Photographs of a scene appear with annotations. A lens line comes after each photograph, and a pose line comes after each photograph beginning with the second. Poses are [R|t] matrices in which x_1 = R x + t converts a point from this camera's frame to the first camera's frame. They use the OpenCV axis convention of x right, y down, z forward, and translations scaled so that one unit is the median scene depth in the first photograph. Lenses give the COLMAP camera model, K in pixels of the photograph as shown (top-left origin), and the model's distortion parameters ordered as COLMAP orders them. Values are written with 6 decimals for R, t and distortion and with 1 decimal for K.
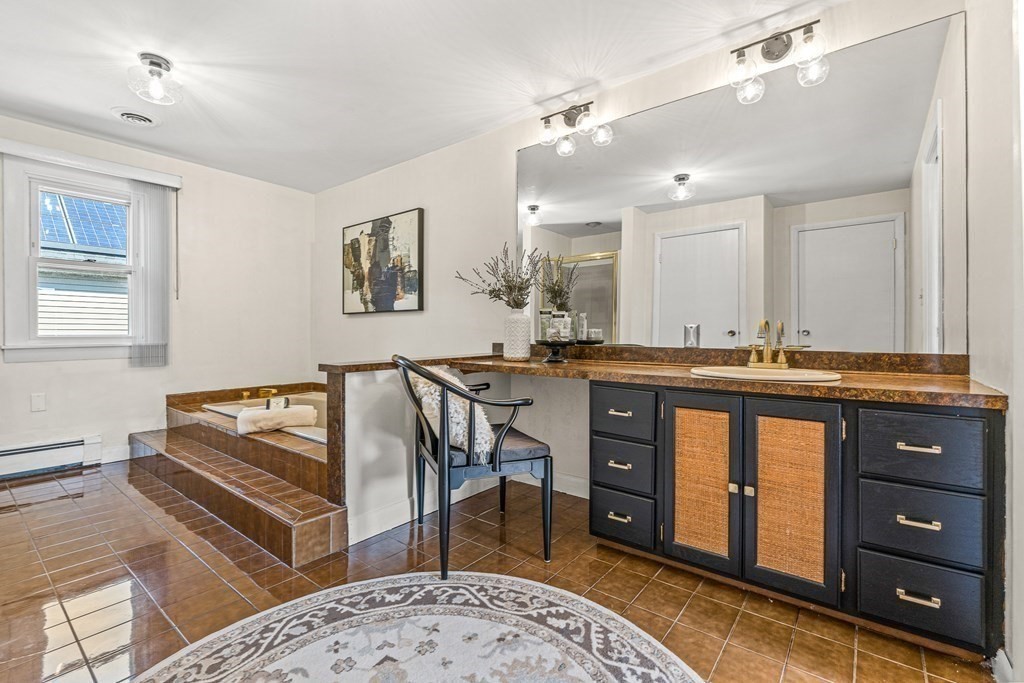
lens RADIAL K [[455.0, 0, 513.2], [0, 455.0, 337.1], [0, 0, 1]] dist [-0.003417, -0.000055]
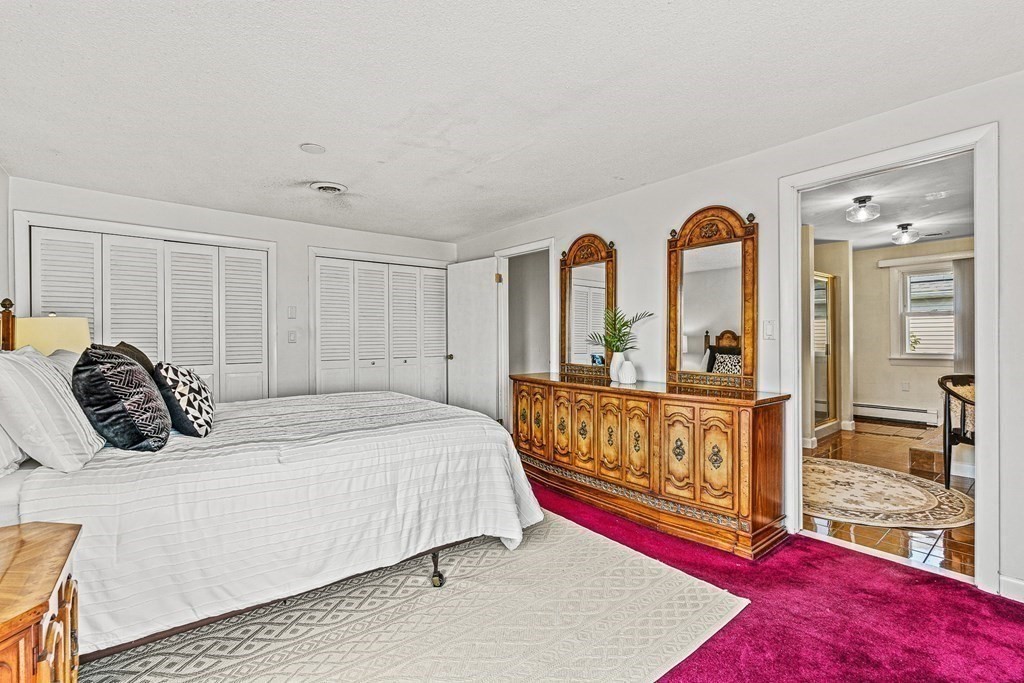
lens RADIAL K [[455.0, 0, 512.8], [0, 455.0, 339.4], [0, 0, 1]] dist [-0.003417, -0.000055]
pose [[-0.223412, 0.003896, -0.974716, 2.402811], [-0.004103, 0.999979, 0.004937, -0.121454], [0.974715, 0.005102, -0.223391, -0.424280]]
